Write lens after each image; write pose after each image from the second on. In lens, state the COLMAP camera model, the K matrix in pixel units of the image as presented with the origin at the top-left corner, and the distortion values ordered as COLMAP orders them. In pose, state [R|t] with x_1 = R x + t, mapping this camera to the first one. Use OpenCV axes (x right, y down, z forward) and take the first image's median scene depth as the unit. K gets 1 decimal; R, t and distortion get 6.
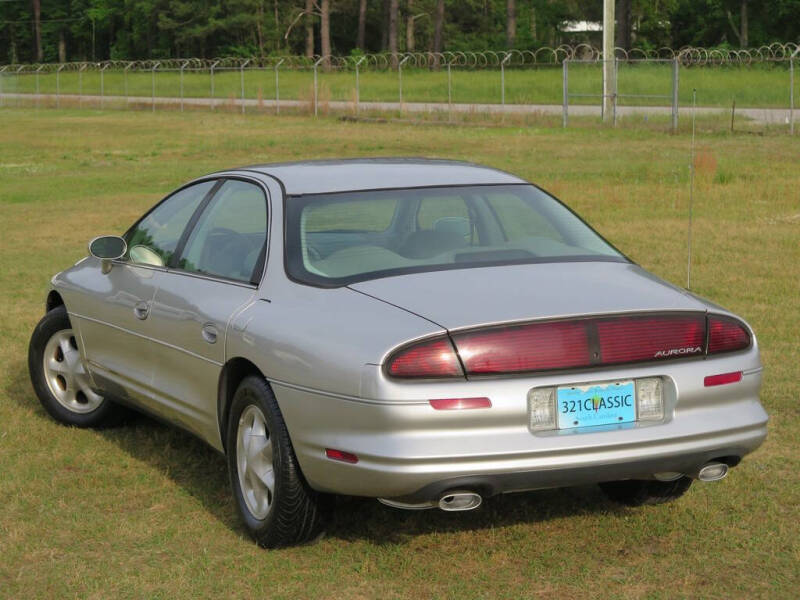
lens RADIAL K [[2095.9, 0, 402.2], [0, 2095.9, 301.6], [0, 0, 1]] dist [0.042950, 0.000000]
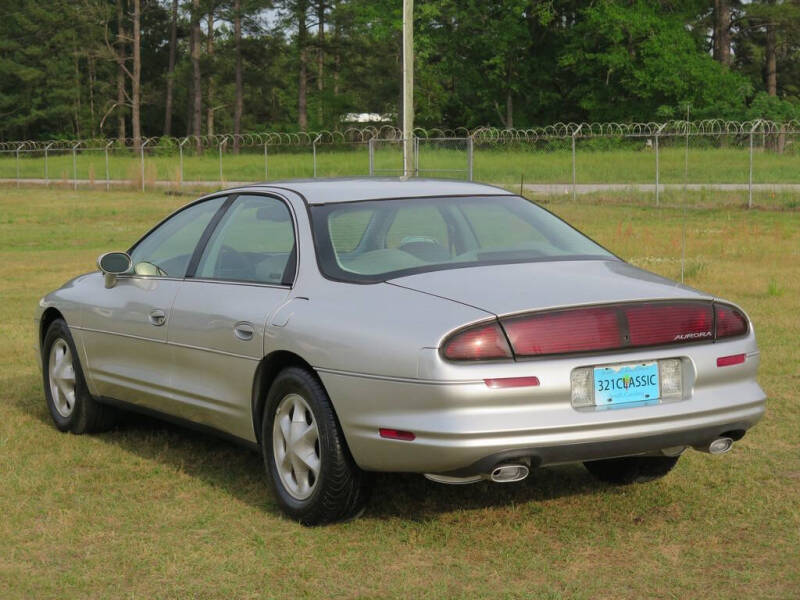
lens RADIAL K [[1845.4, 0, 404.3], [0, 1845.4, 296.2], [0, 0, 1]] dist [-0.056010, 0.000000]
pose [[0.993872, -0.008902, 0.110174, -0.119748], [0.012707, 0.999345, -0.033886, 0.032000], [-0.109801, 0.035079, 0.993334, 0.045984]]
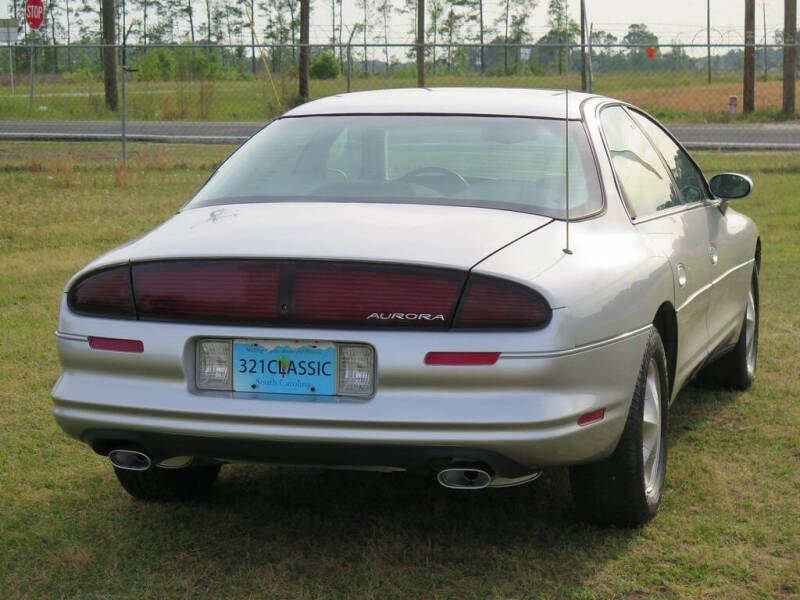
lens RADIAL K [[2095.9, 0, 404.2], [0, 2095.9, 301.0], [0, 0, 1]] dist [0.042950, 0.000000]
pose [[0.770978, 0.096420, -0.629521, 0.593481], [-0.089058, 0.995083, 0.043340, -0.015449], [0.630604, 0.022650, 0.775774, 0.362844]]
